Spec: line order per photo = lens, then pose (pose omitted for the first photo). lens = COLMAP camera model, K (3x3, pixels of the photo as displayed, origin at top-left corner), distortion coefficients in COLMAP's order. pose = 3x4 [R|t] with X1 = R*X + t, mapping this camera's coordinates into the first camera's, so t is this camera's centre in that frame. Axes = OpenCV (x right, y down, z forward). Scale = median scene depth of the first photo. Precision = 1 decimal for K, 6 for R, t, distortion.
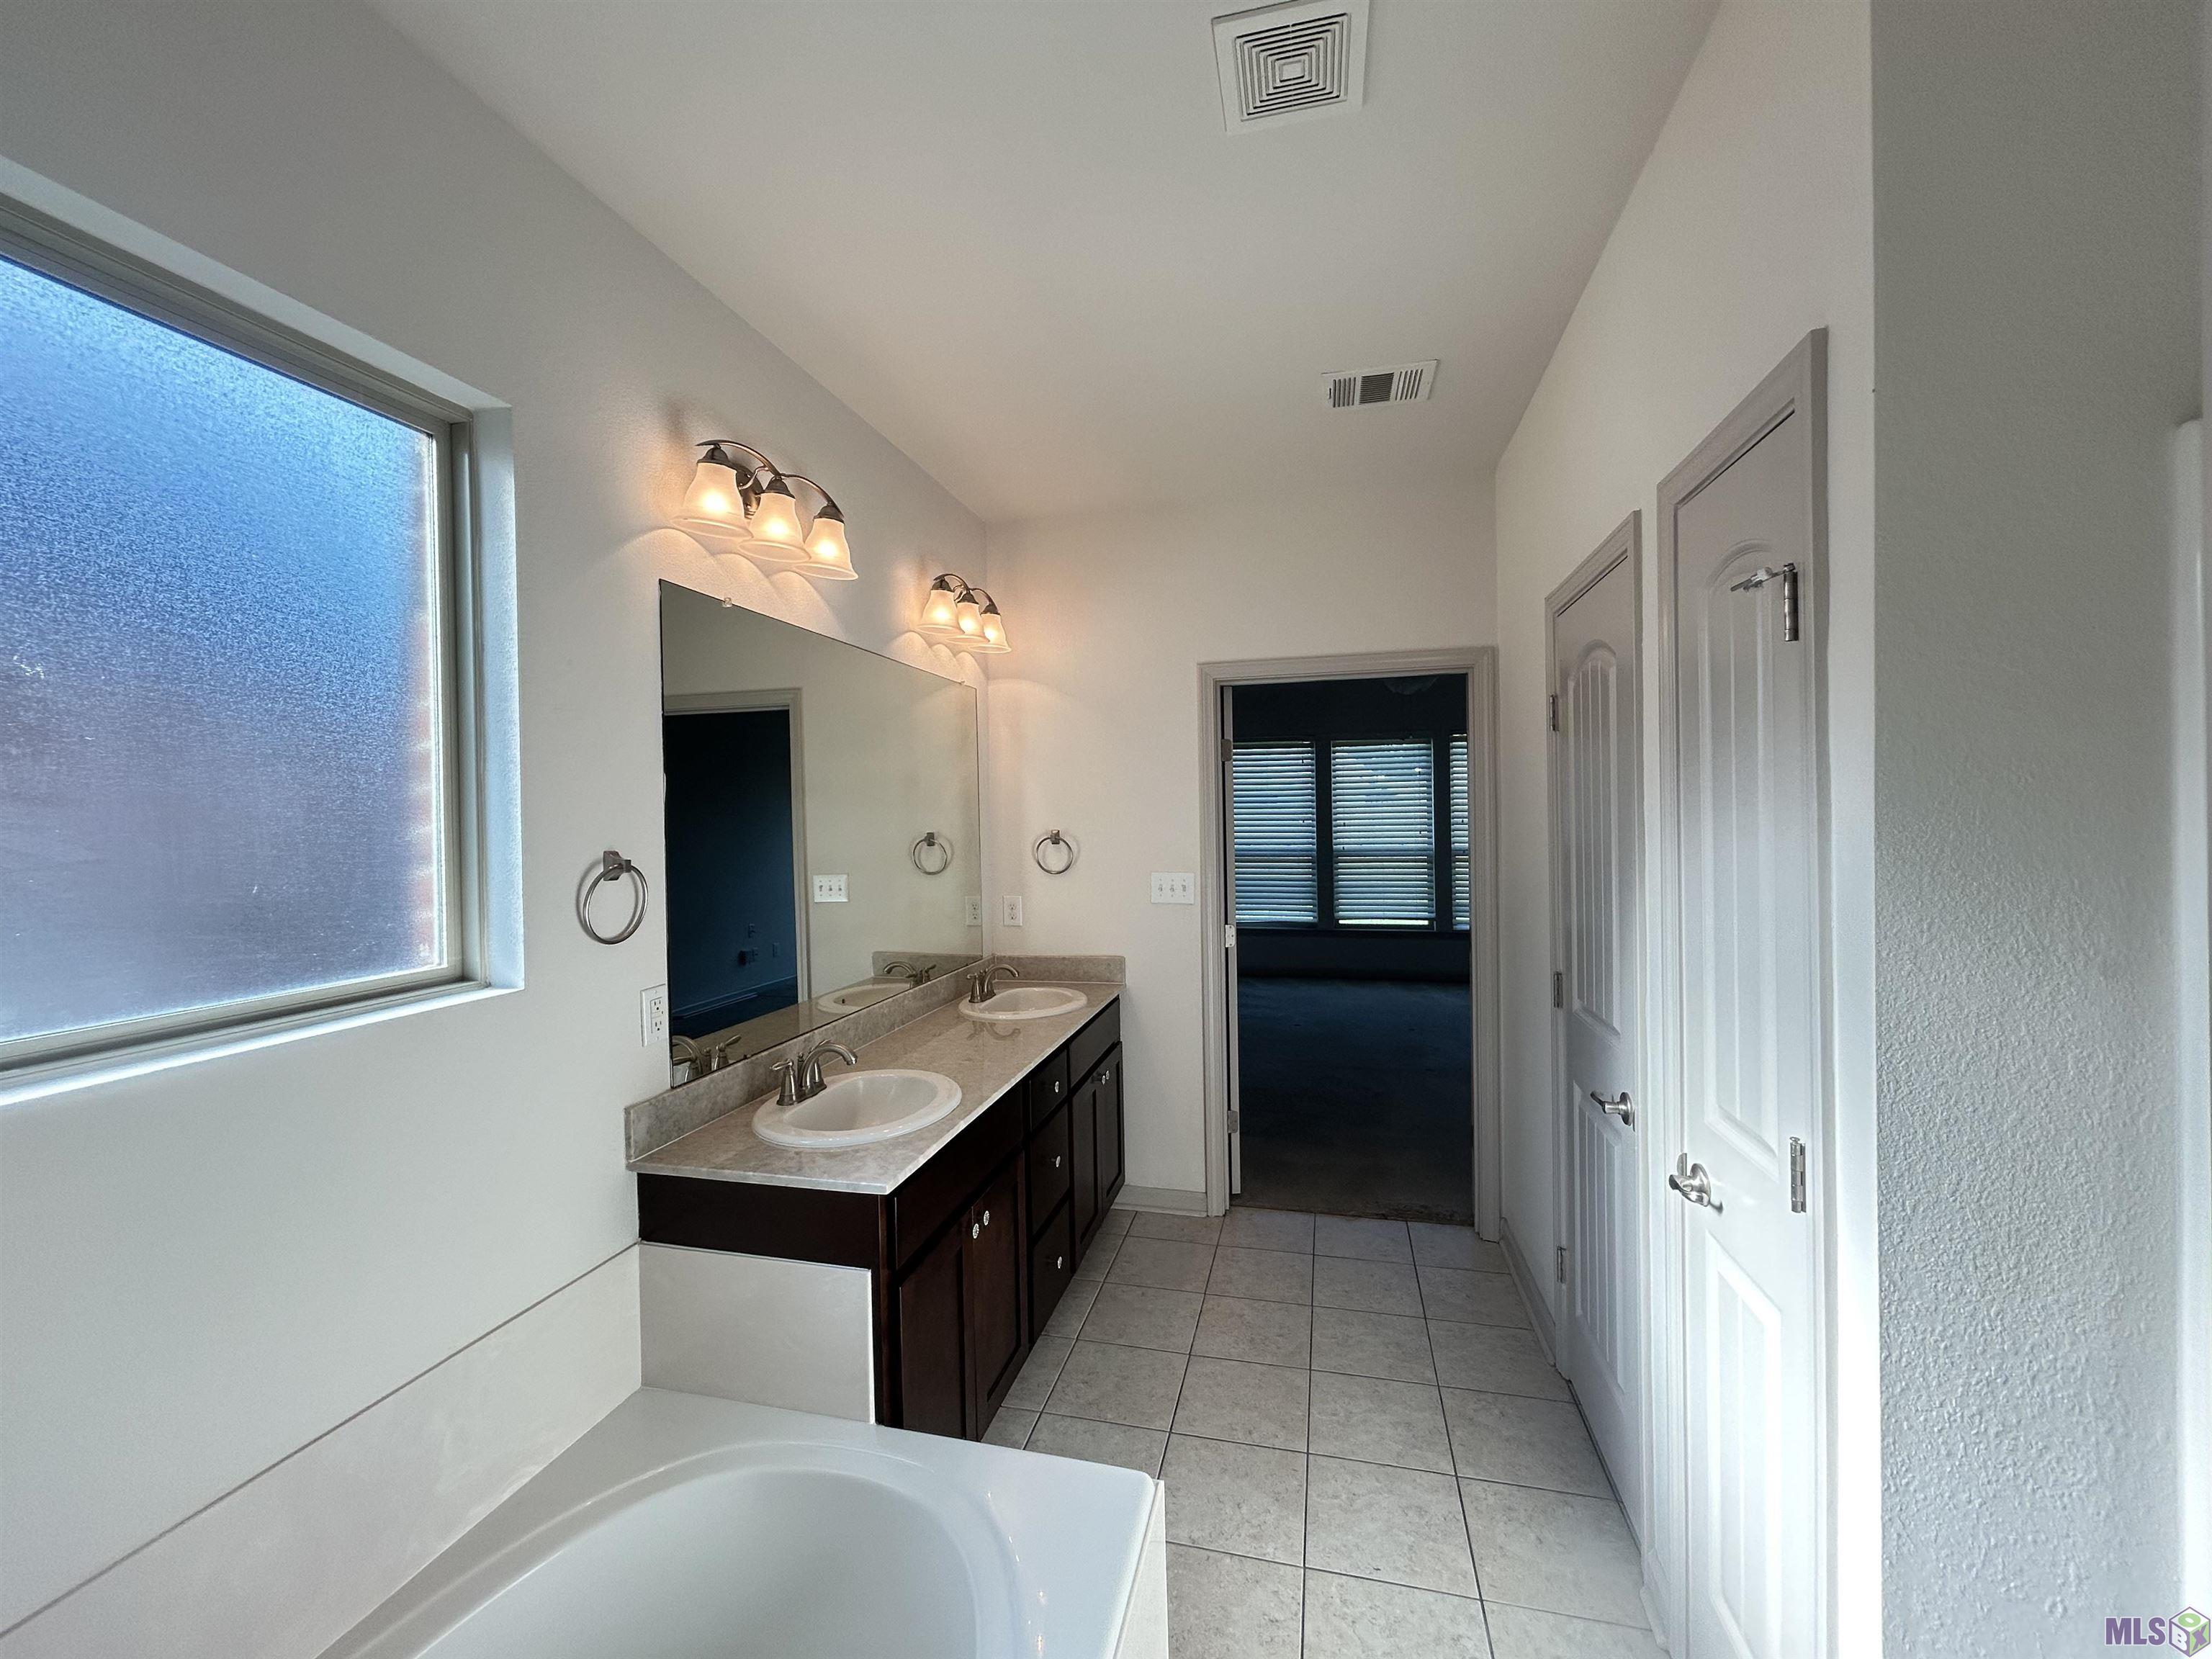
lens RADIAL K [[895.3, 0, 1106.0], [0, 895.3, 829.5], [0, 0, 1]] dist [-0.000055, -0.000026]
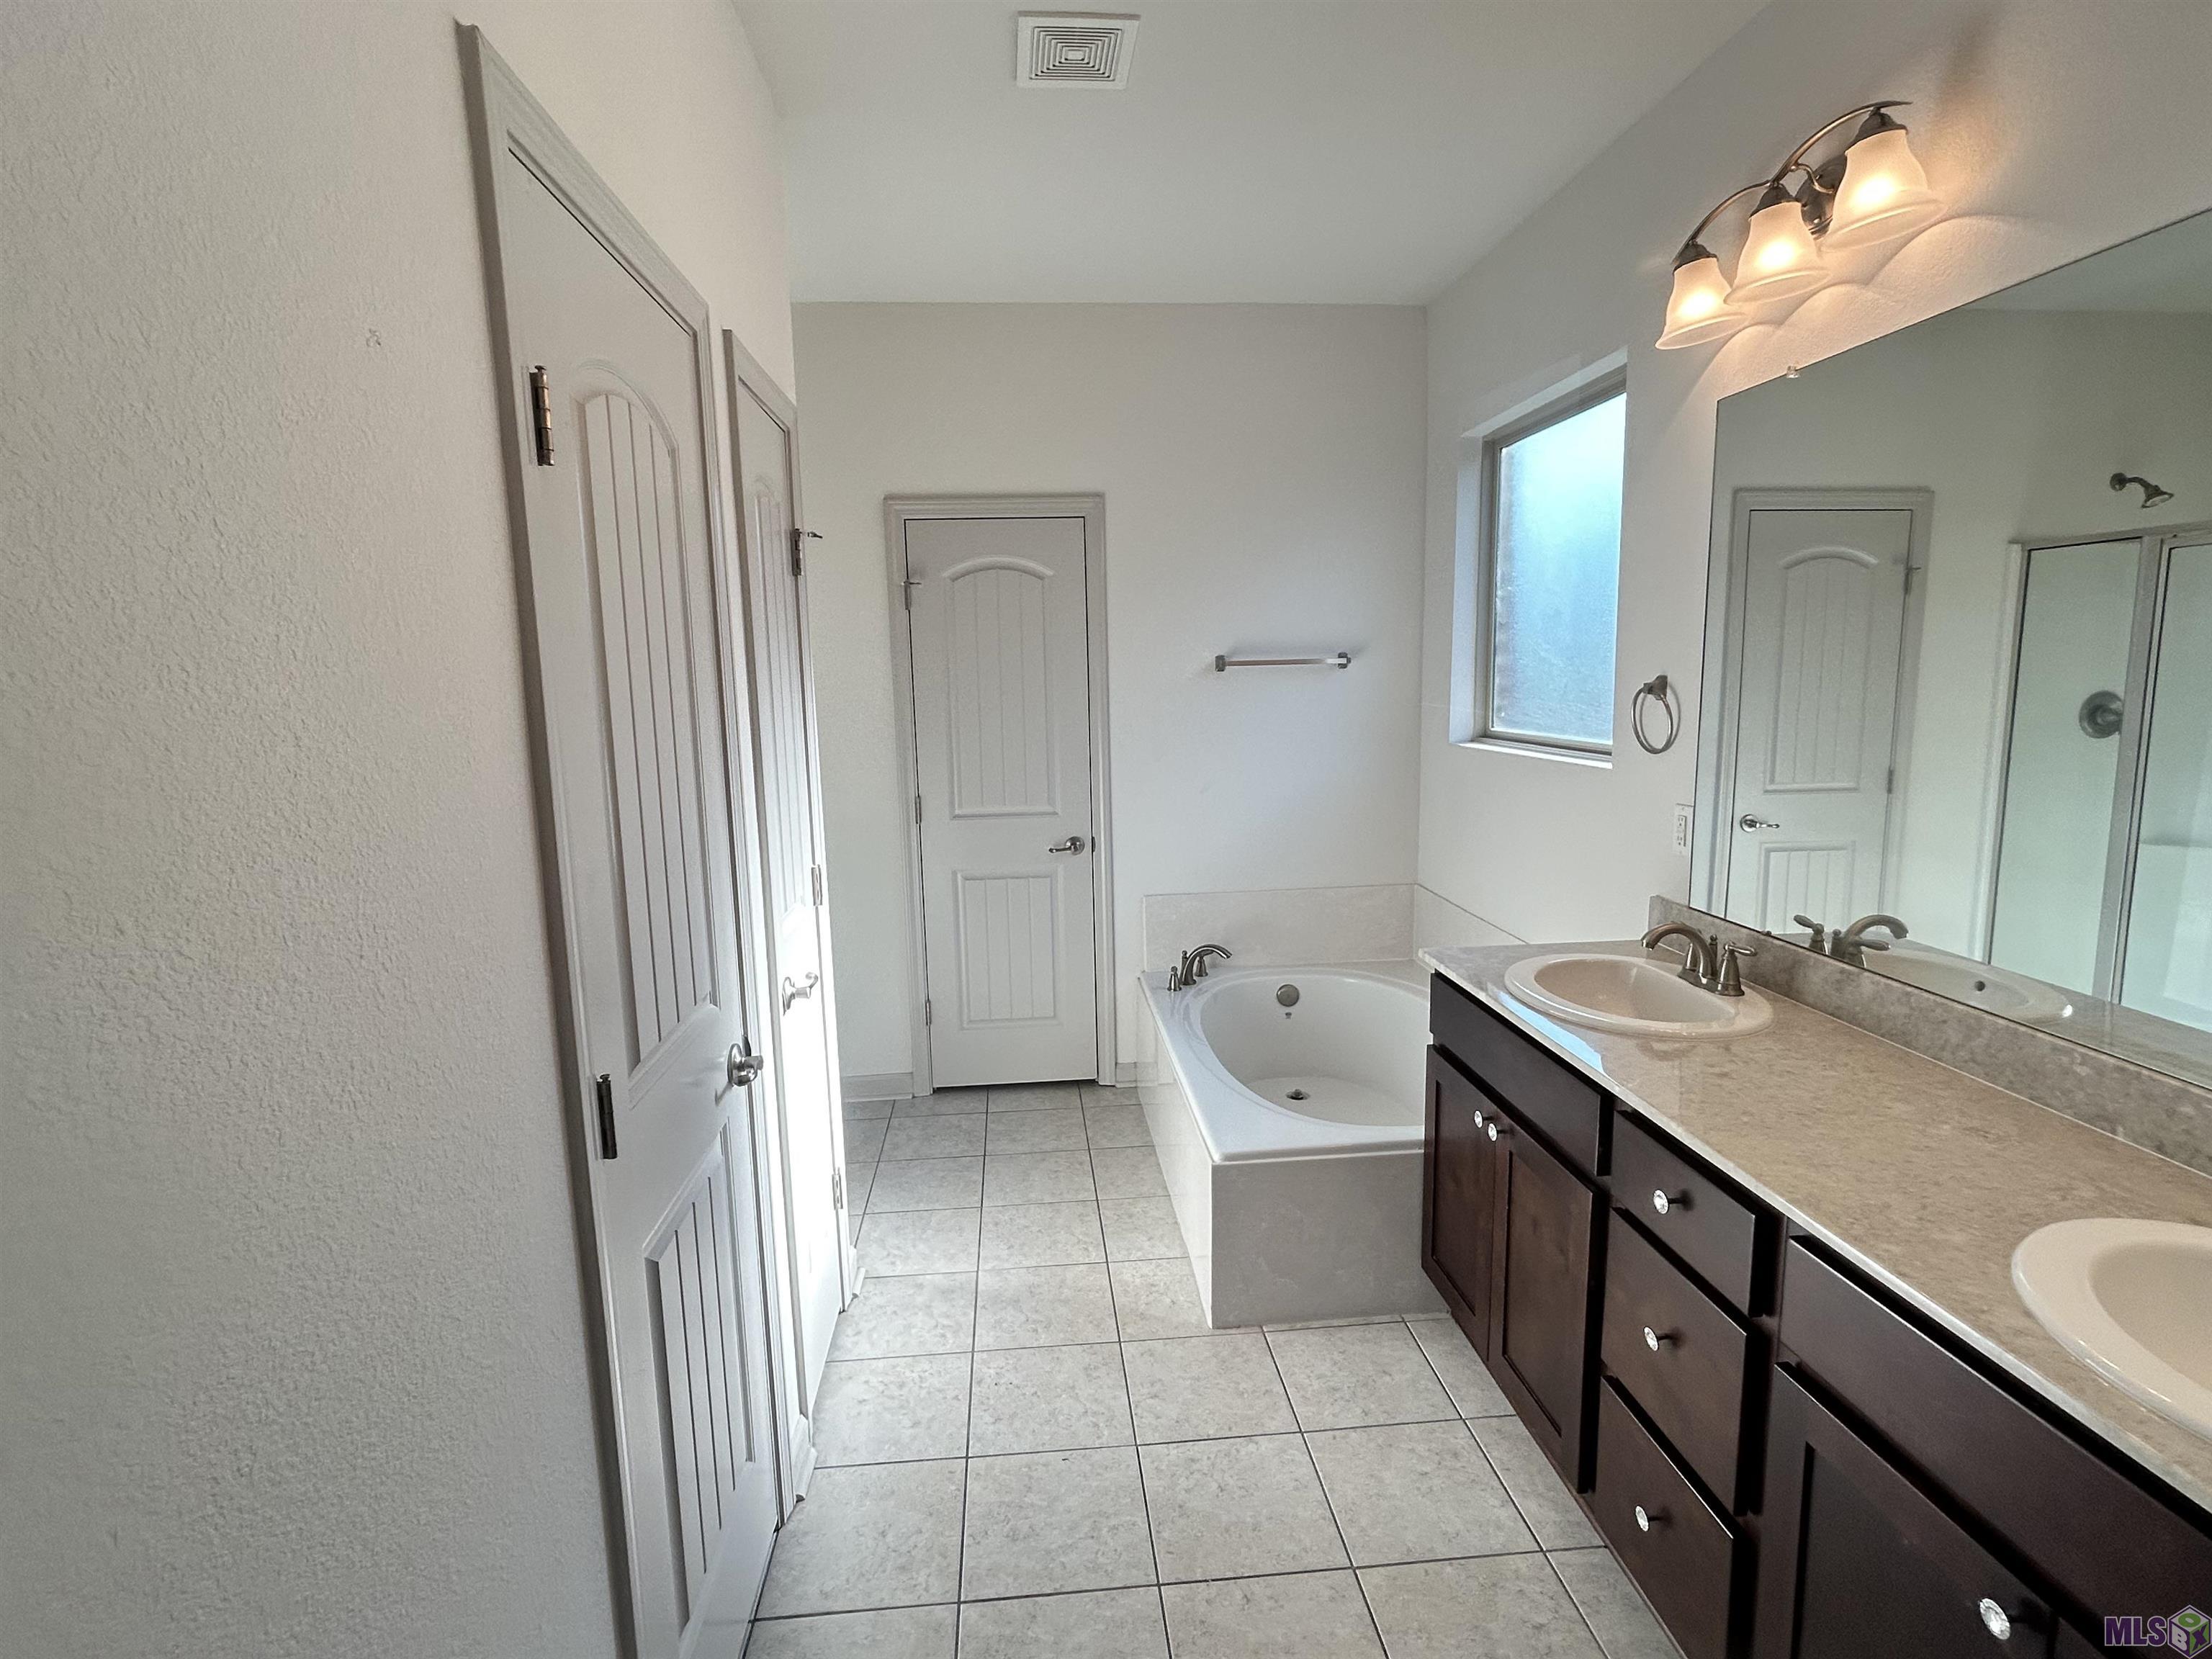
lens RADIAL K [[1068.5, 0, 1106.0], [0, 1068.5, 829.5], [0, 0, 1]] dist [0.001562, 0.000332]
pose [[-0.946838, 0.086456, -0.309877, 0.509444], [0.034981, 0.985170, 0.167978, -0.031917], [0.319805, 0.148208, -0.935820, 1.813410]]
